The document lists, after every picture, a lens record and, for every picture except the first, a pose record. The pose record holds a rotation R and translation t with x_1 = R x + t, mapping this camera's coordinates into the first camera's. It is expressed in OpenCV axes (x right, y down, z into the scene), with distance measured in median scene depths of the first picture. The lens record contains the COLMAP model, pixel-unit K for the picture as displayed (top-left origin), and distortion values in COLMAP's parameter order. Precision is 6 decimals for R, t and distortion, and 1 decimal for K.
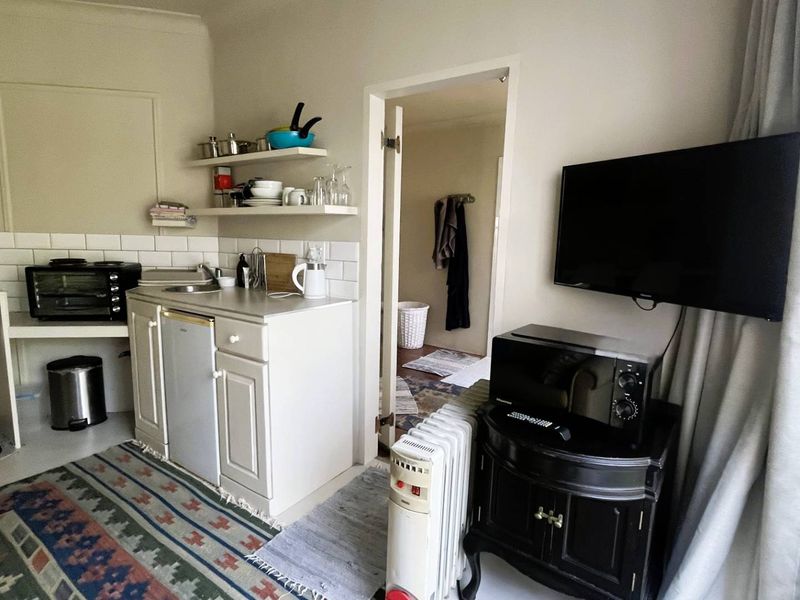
lens RADIAL K [[431.1, 0, 398.5], [0, 431.1, 297.2], [0, 0, 1]] dist [-0.003170, -0.000686]
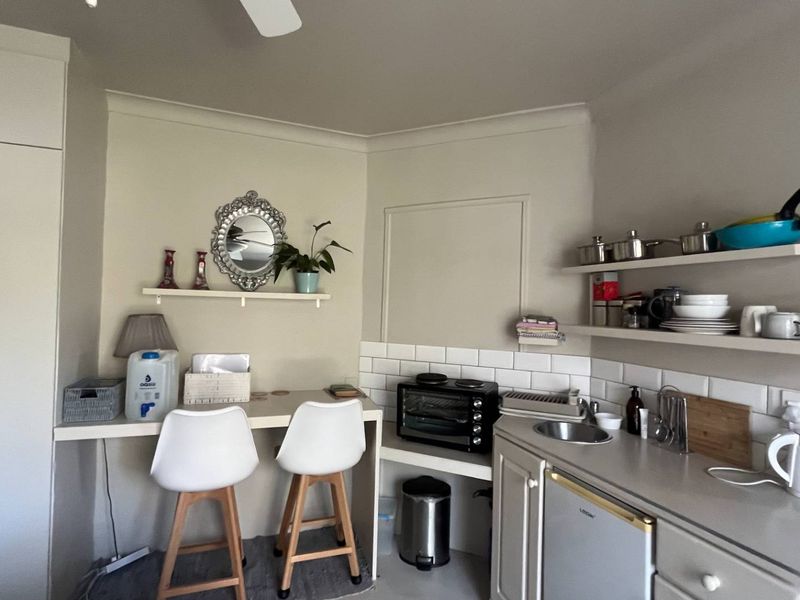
lens RADIAL K [[431.1, 0, 398.5], [0, 431.1, 297.2], [0, 0, 1]] dist [-0.003170, -0.000686]
pose [[0.812124, -0.015627, -0.583275, -0.267303], [-0.088442, 0.984794, -0.149527, -0.108789], [0.576743, 0.173020, 0.798393, 0.166035]]
